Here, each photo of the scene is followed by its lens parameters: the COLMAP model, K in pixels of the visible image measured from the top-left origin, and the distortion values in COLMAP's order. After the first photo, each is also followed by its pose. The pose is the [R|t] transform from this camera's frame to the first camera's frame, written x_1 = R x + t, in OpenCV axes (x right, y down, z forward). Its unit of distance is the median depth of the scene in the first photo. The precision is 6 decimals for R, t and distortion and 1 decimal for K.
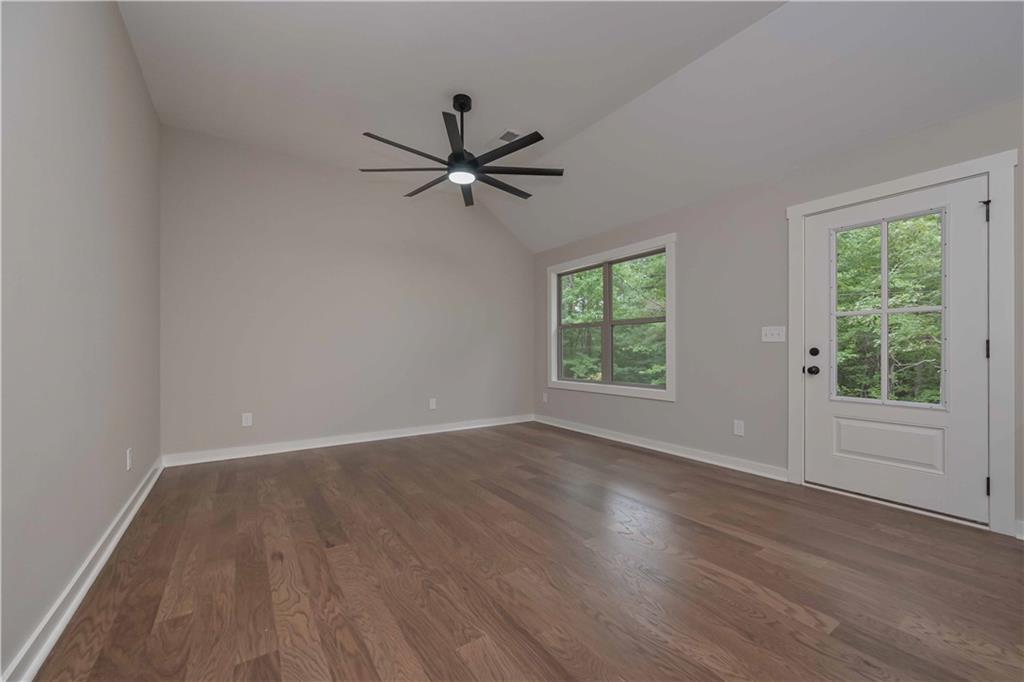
lens RADIAL K [[409.6, 0, 512.0], [0, 409.6, 341.0], [0, 0, 1]] dist [-0.000539, 0.000144]
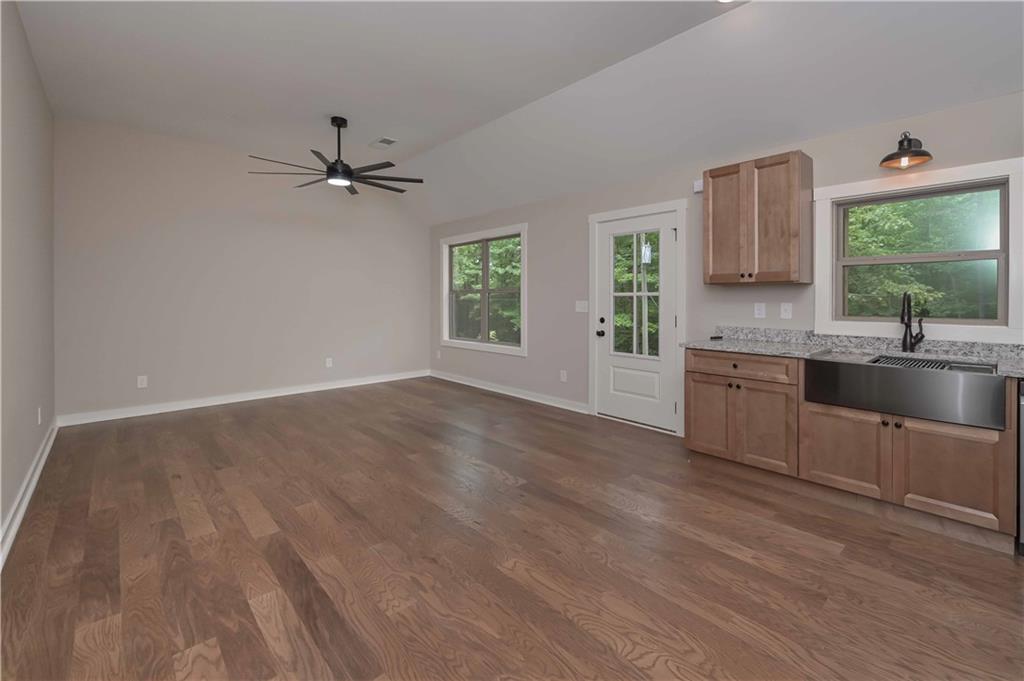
lens RADIAL K [[445.8, 0, 532.4], [0, 445.8, 293.0], [0, 0, 1]] dist [-0.000089, 0.000031]
pose [[0.986410, 0.001461, 0.164297, 0.251445], [-0.002859, 0.999962, 0.008272, -0.079107], [-0.164279, -0.008629, 0.986376, -0.466490]]
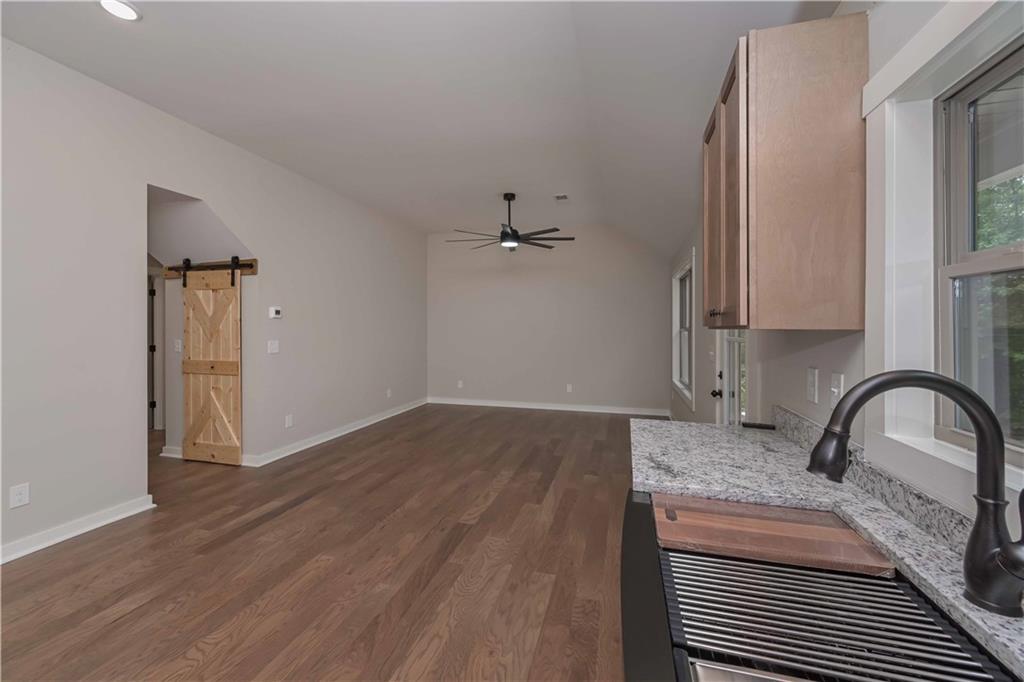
lens RADIAL K [[413.8, 0, 510.5], [0, 413.8, 325.2], [0, 0, 1]] dist [0.001040, 0.000212]
pose [[0.650496, -0.000009, -0.759510, 1.161564], [0.009495, 0.999922, 0.008121, -0.107330], [0.759450, -0.012494, 0.650445, -0.032684]]
